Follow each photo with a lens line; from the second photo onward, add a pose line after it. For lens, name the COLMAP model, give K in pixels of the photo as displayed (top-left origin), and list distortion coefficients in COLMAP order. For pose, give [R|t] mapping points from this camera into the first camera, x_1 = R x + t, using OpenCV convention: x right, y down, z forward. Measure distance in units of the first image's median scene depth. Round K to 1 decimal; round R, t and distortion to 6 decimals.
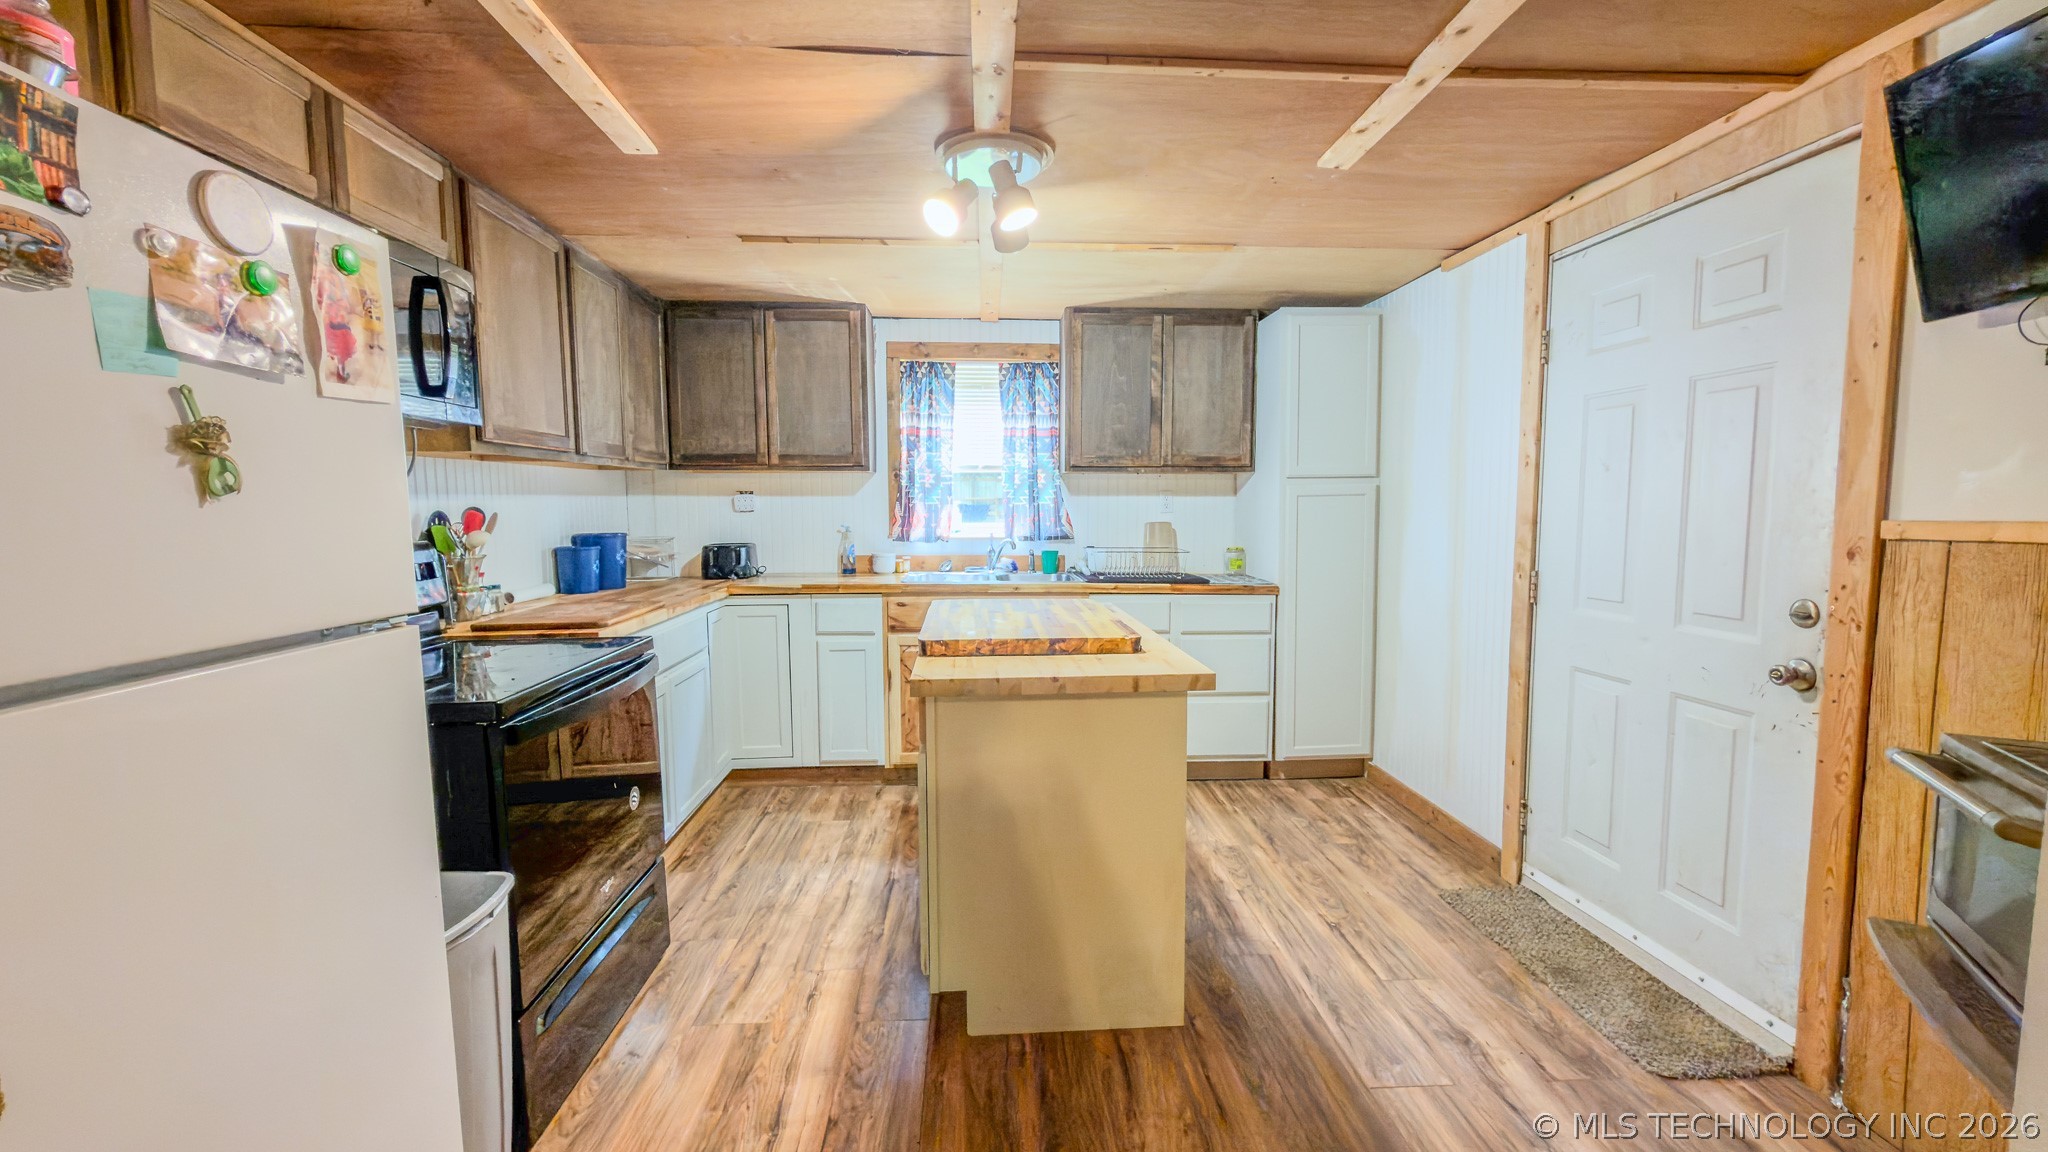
lens RADIAL K [[825.8, 0, 1025.0], [0, 825.8, 574.4], [0, 0, 1]] dist [-0.002211, 0.000430]
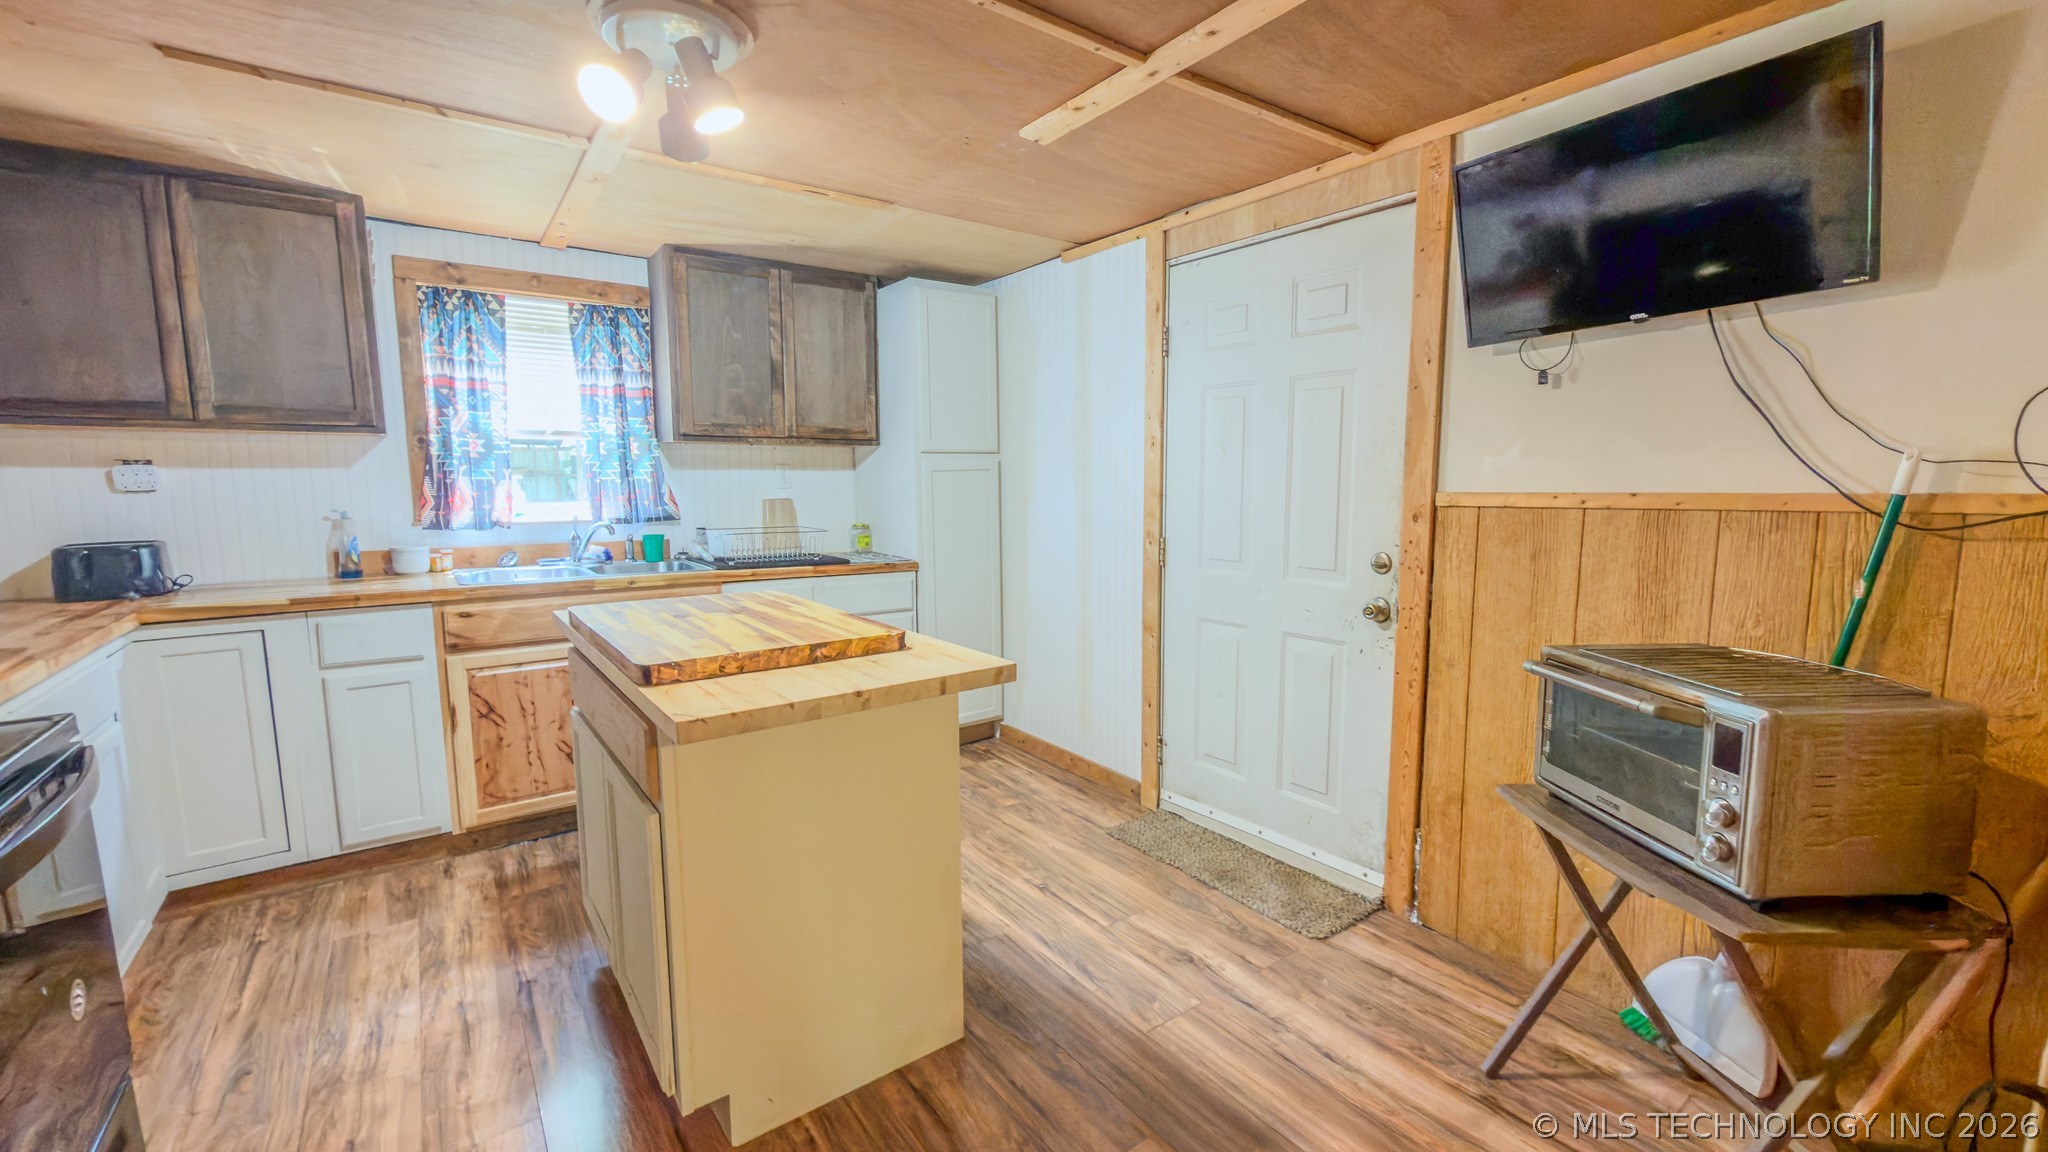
lens RADIAL K [[825.8, 0, 1025.9], [0, 825.8, 575.1], [0, 0, 1]] dist [-0.002211, 0.000430]
pose [[0.841074, -0.064170, 0.537100, -0.170692], [0.046214, 0.997832, 0.046848, -0.015306], [-0.538942, -0.014581, 0.842217, 0.137737]]
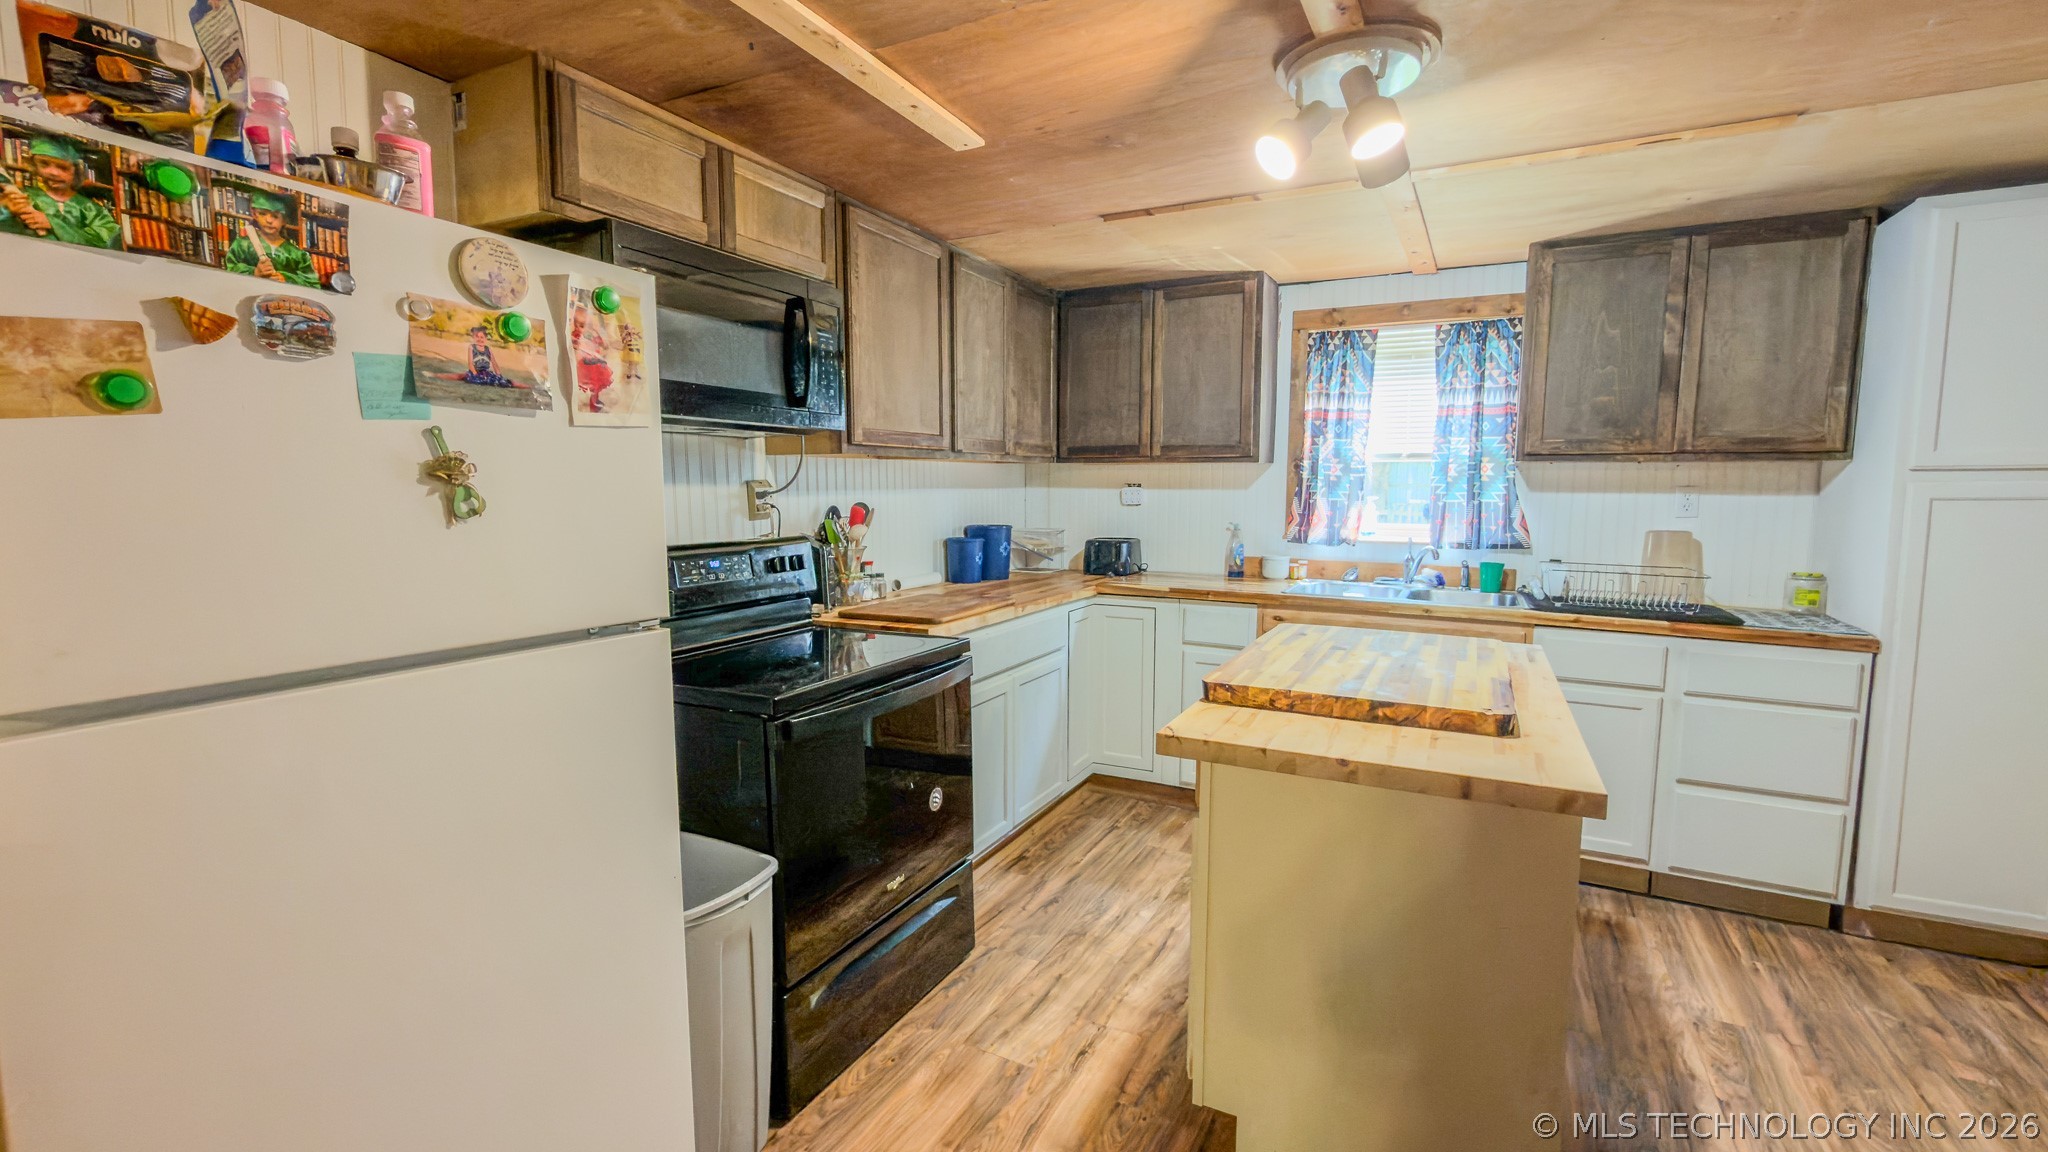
lens RADIAL K [[868.6, 0, 1023.1], [0, 868.6, 574.6], [0, 0, 1]] dist [-0.000255, -0.000918]
pose [[0.856040, 0.060415, -0.513367, 0.118018], [-0.051907, 0.998173, 0.030914, -0.032839], [0.514297, 0.000184, 0.857612, 0.120535]]
